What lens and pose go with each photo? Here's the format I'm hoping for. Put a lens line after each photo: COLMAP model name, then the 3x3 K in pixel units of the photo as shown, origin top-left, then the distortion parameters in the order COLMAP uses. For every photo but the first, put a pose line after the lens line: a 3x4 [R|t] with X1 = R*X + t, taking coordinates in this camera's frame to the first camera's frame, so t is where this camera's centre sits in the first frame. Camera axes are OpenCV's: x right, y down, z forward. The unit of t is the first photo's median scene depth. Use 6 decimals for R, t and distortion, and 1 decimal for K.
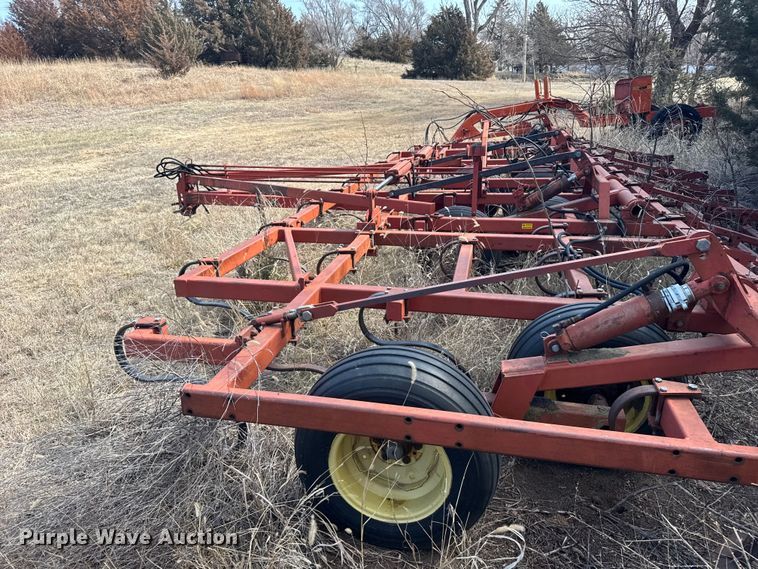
lens RADIAL K [[540.3, 0, 374.4], [0, 540.3, 267.8], [0, 0, 1]] dist [0.069292, -0.067329]
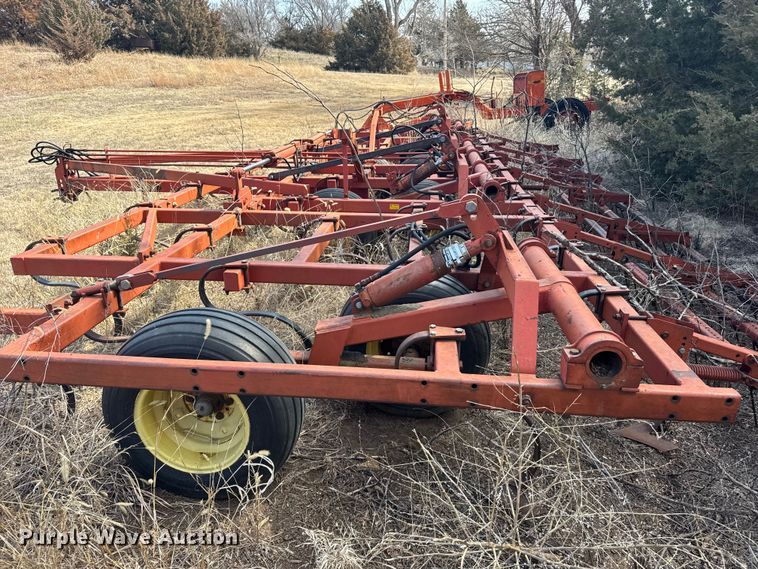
lens RADIAL K [[540.3, 0, 374.4], [0, 540.3, 267.8], [0, 0, 1]] dist [0.069292, -0.067329]
pose [[0.992743, -0.022356, 0.118161, 0.047499], [0.021080, 0.999705, 0.012039, 0.011974], [-0.118395, -0.009461, 0.992921, -0.016290]]
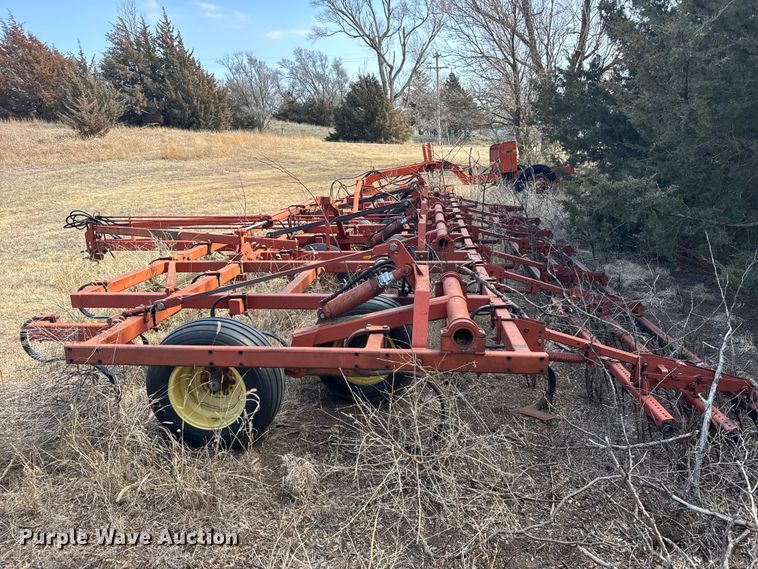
lens RADIAL K [[540.5, 0, 379.0], [0, 540.5, 284.5], [0, 0, 1]] dist [0.110990, -0.122262]
pose [[0.992366, -0.028298, 0.120035, 0.061969], [0.037242, 0.996641, -0.072937, 0.035570], [-0.117568, 0.076851, 0.990087, -0.119563]]
